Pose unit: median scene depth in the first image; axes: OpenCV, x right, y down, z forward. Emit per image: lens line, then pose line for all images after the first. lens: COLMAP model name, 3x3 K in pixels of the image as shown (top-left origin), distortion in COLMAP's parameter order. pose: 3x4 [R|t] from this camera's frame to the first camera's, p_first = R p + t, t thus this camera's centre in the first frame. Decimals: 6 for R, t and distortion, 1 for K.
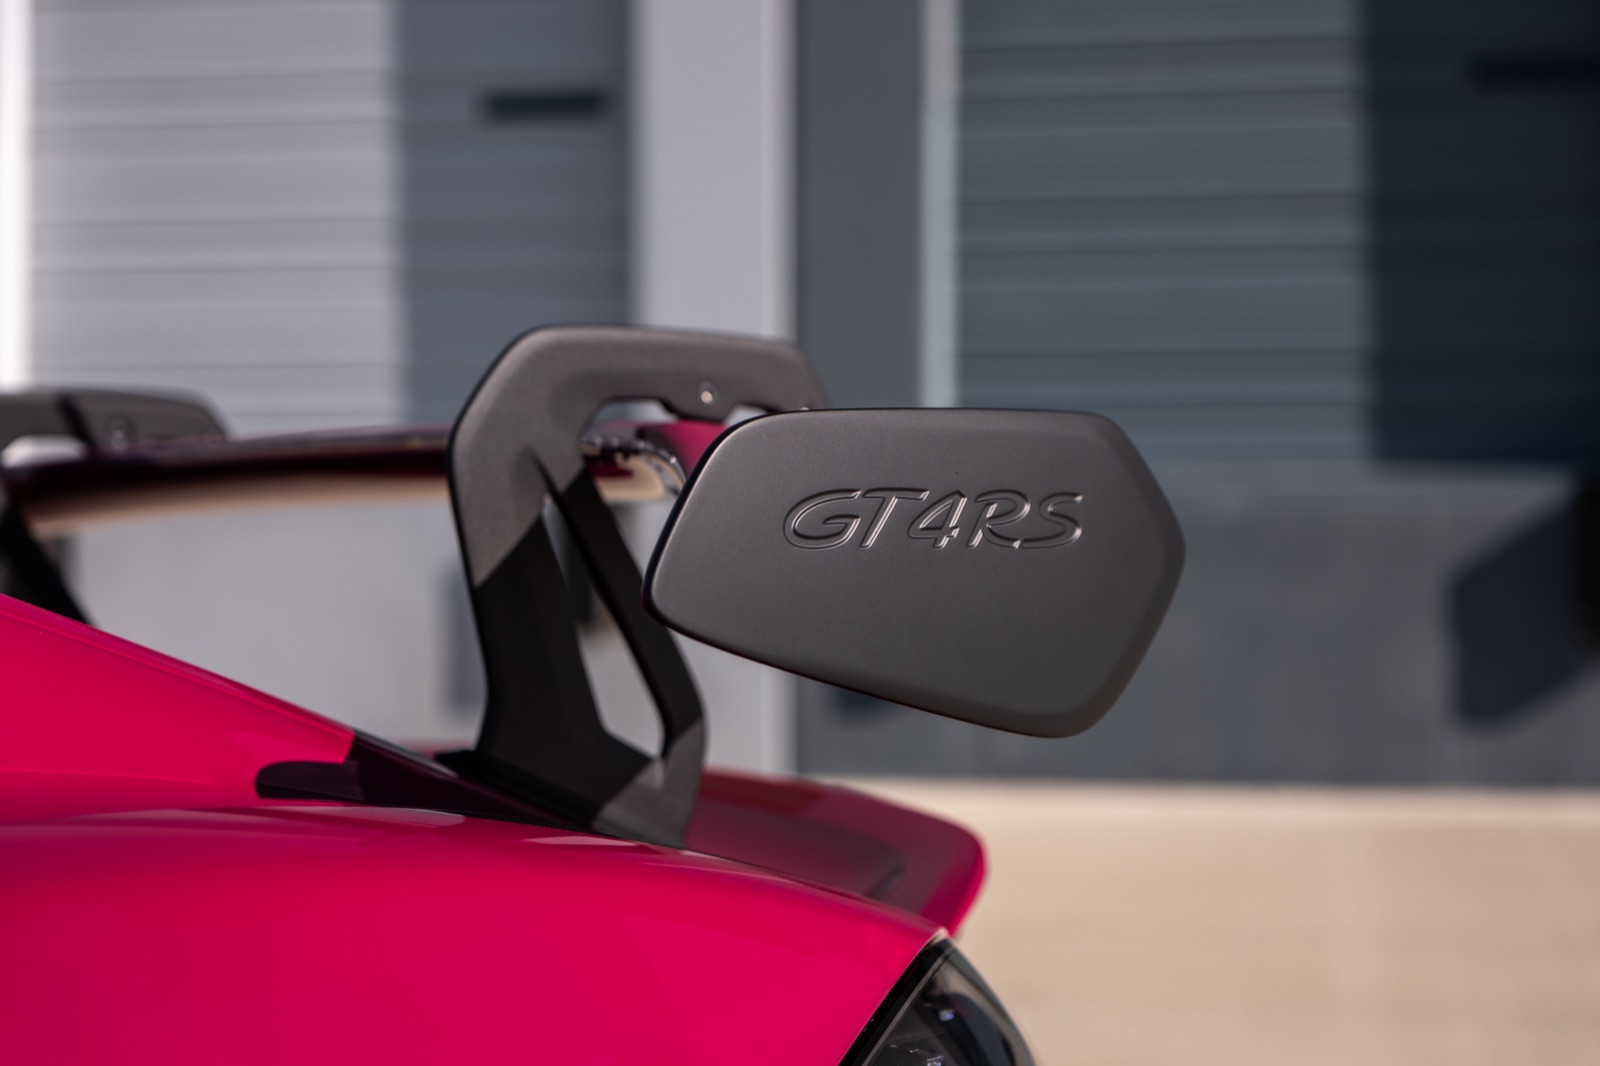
lens RADIAL K [[2684.9, 0, 800.0], [0, 2684.9, 533.0], [0, 0, 1]] dist [-0.000942, -0.051238]
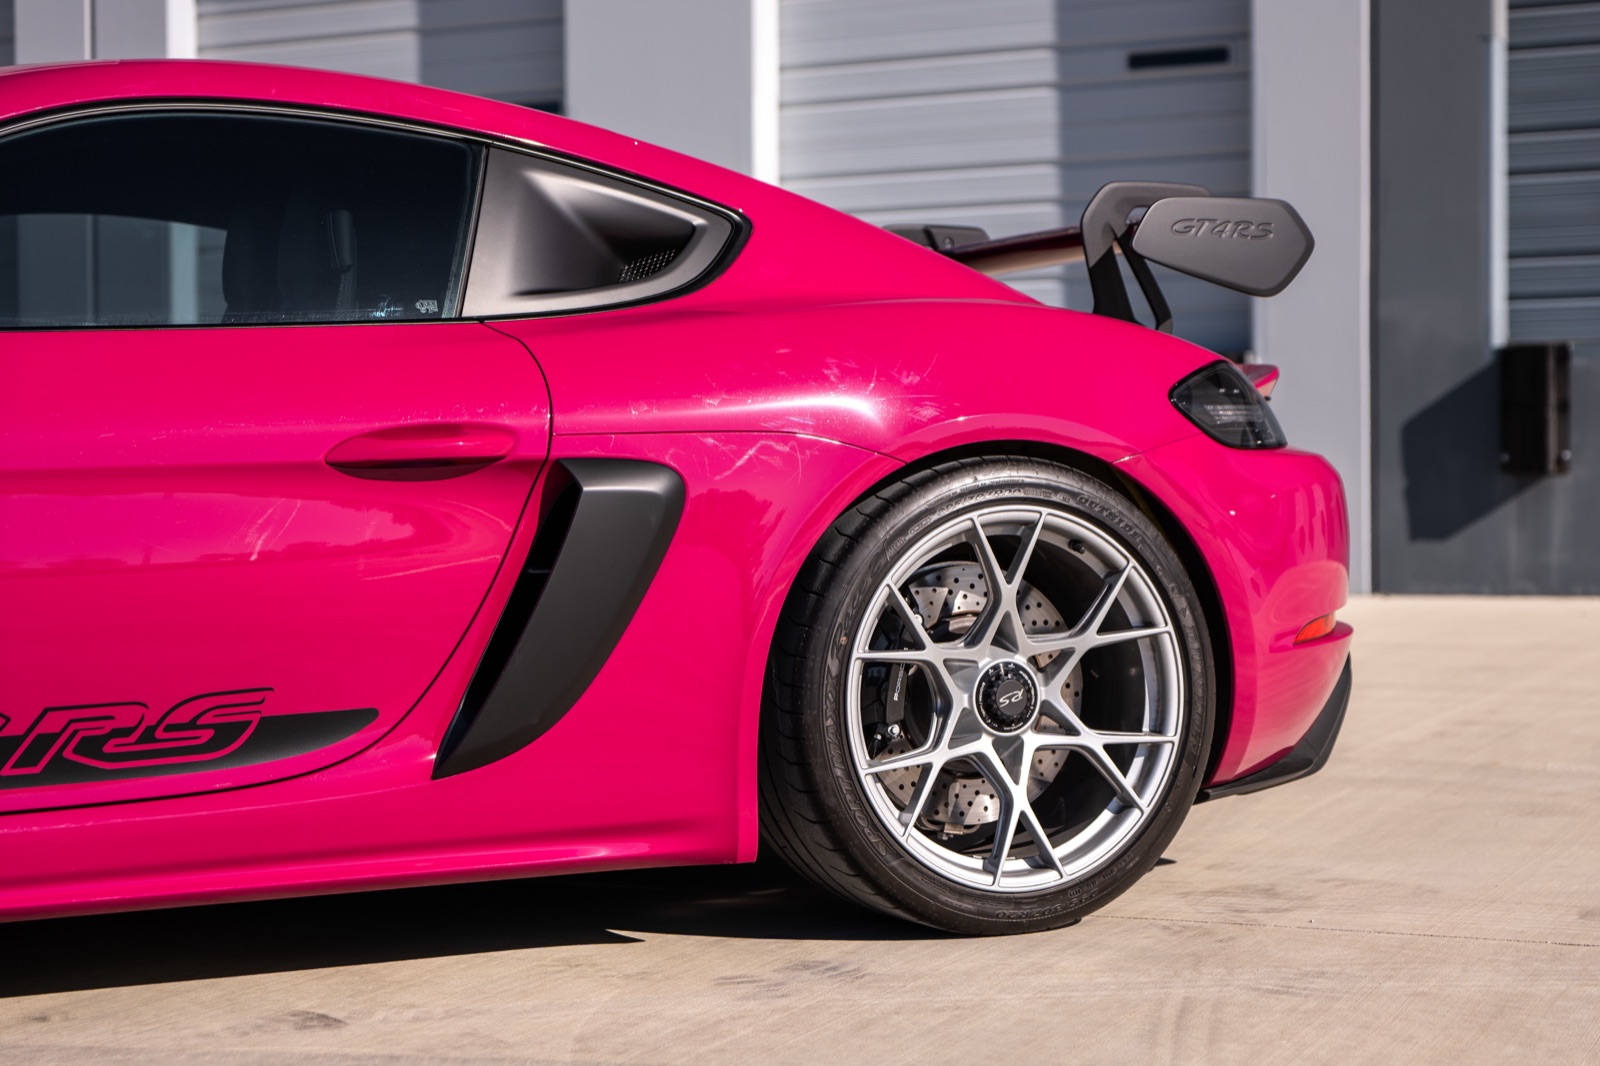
lens RADIAL K [[2684.9, 0, 800.0], [0, 2684.9, 533.0], [0, 0, 1]] dist [-0.000942, -0.051238]
pose [[0.969545, 0.001256, -0.244911, 0.293403], [0.004735, 0.999704, 0.023870, 0.236518], [0.244869, -0.024303, 0.969252, -1.948469]]
